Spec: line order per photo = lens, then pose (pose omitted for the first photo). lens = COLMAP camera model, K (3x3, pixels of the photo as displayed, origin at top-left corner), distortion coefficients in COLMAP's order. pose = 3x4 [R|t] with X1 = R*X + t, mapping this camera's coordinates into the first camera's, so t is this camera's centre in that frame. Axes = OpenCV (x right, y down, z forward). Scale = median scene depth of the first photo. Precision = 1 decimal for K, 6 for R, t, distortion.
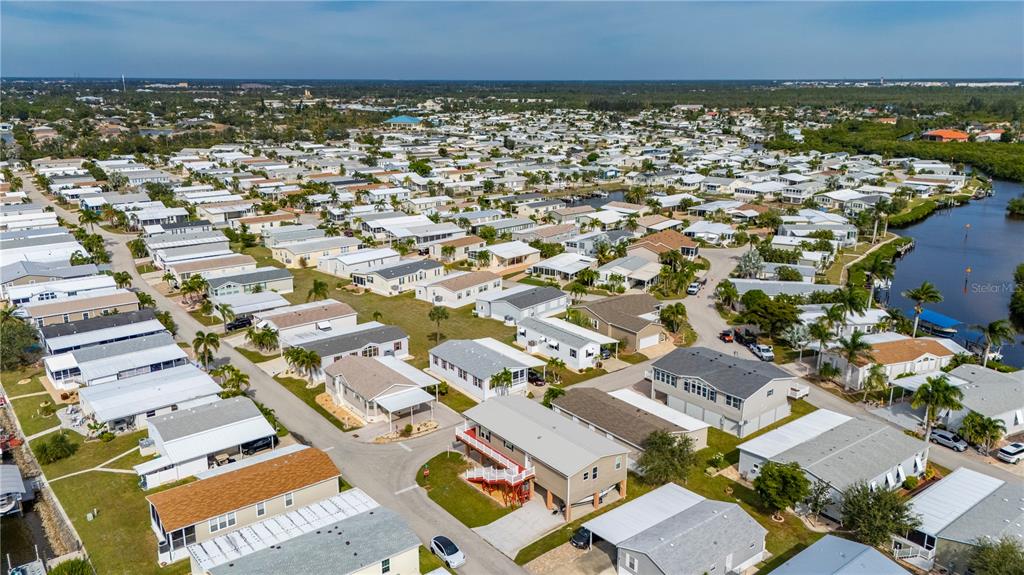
lens RADIAL K [[750.4, 0, 517.3], [0, 750.4, 295.8], [0, 0, 1]] dist [0.072219, -0.069333]
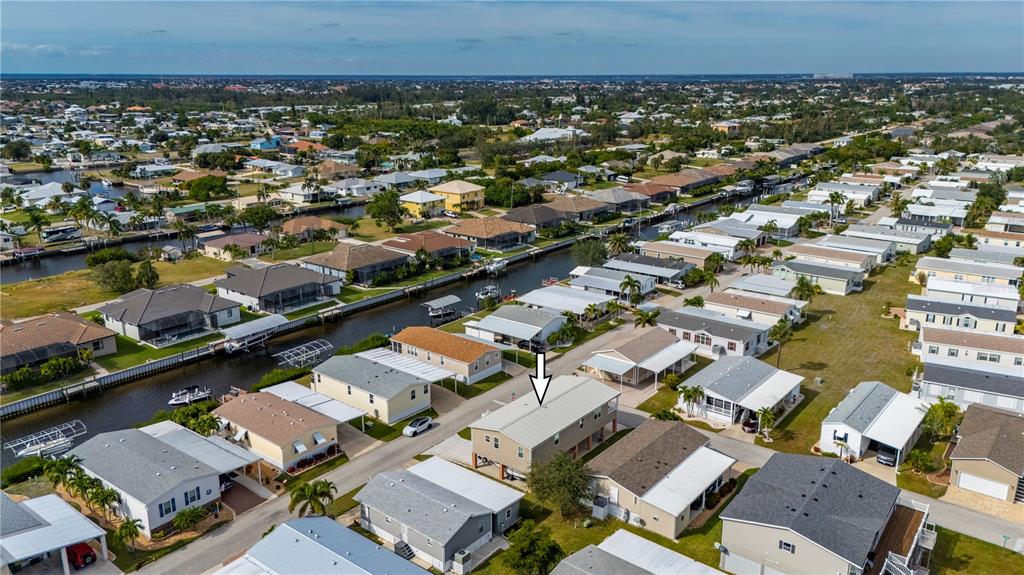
lens RADIAL K [[750.4, 0, 508.5], [0, 750.4, 295.7], [0, 0, 1]] dist [0.072219, -0.069333]
pose [[0.217113, 0.272897, -0.937224, 0.555002], [-0.268230, 0.939846, 0.211524, -0.101792], [0.938570, 0.205468, 0.277252, 0.356897]]
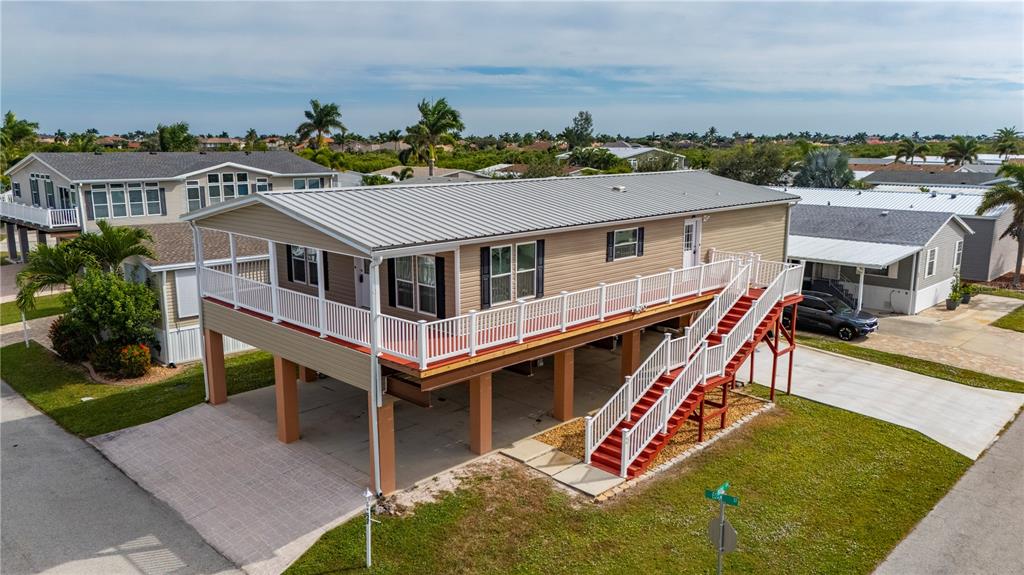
lens RADIAL K [[750.4, 0, 510.2], [0, 750.4, 298.1], [0, 0, 1]] dist [0.072219, -0.069333]
pose [[-0.111534, -0.206676, 0.972031, -0.142724], [0.275653, 0.933317, 0.230074, 0.083122], [-0.954765, 0.293605, -0.047126, 0.591392]]
